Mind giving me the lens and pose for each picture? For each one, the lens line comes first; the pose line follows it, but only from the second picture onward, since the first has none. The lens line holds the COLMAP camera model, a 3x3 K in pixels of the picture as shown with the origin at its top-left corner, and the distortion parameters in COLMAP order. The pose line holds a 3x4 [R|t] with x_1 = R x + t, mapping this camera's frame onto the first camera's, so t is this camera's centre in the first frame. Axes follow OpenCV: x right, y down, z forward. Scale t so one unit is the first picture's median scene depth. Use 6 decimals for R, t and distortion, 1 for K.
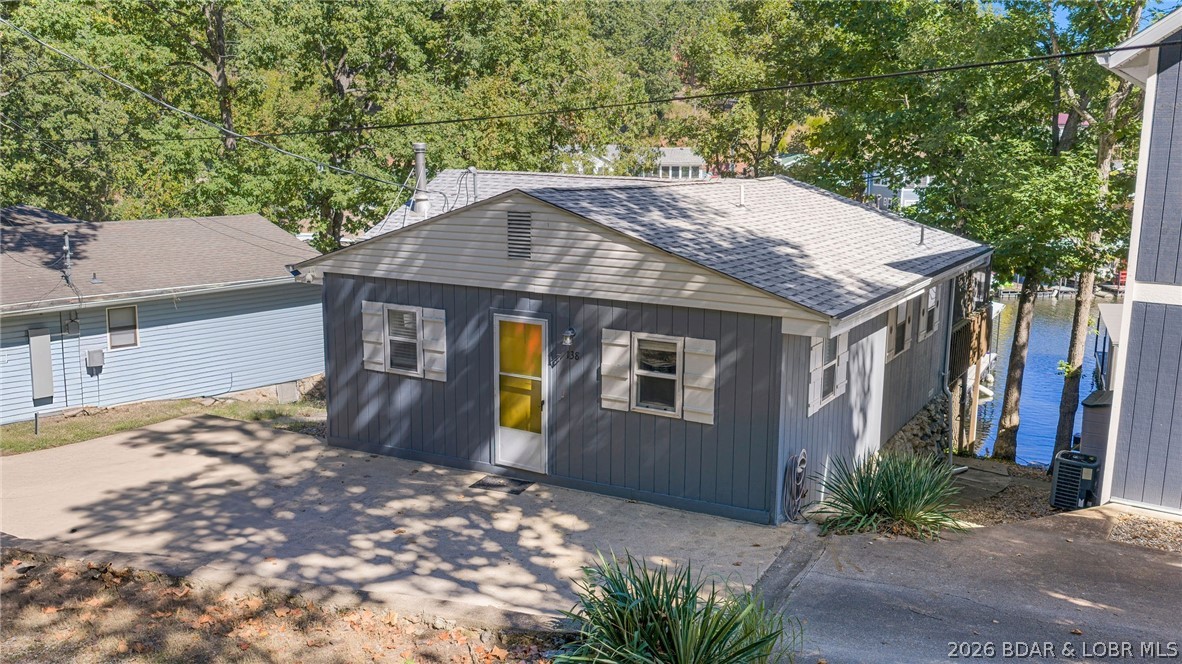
lens RADIAL K [[950.4, 0, 591.0], [0, 950.4, 332.0], [0, 0, 1]] dist [0.024824, -0.057939]
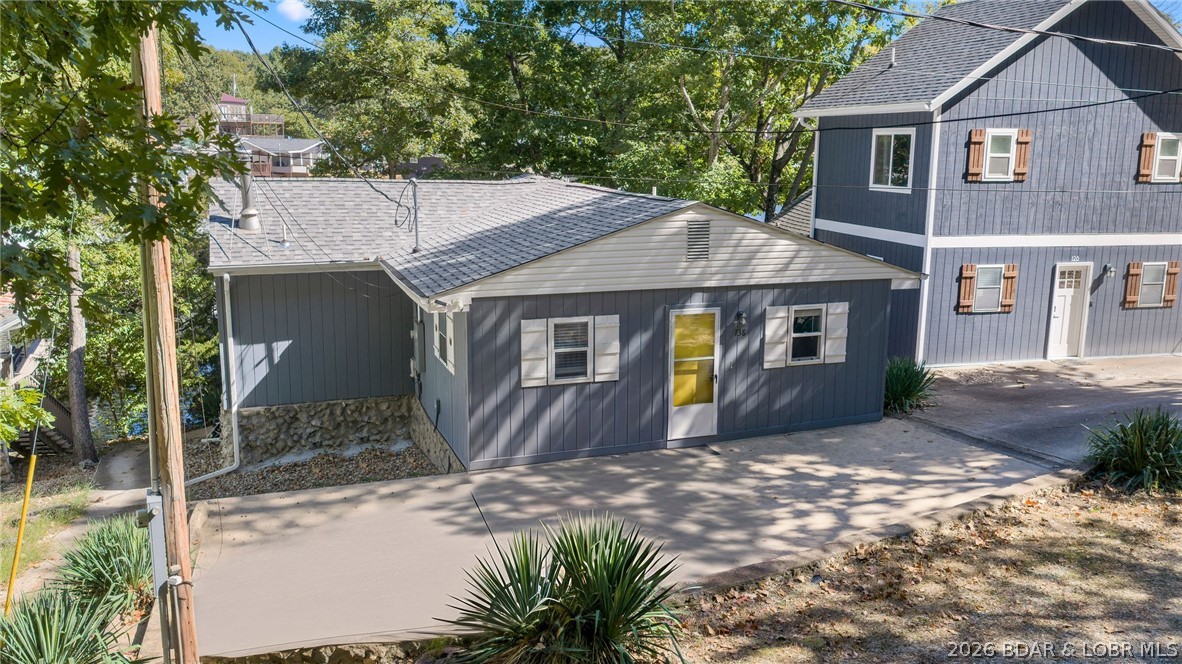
lens RADIAL K [[985.4, 0, 591.0], [0, 985.4, 332.0], [0, 0, 1]] dist [0.029866, -0.054727]
pose [[0.645969, -0.161190, 0.746151, -1.147877], [0.131703, 0.986328, 0.099055, -0.134700], [-0.751917, 0.034284, 0.658366, 0.311152]]
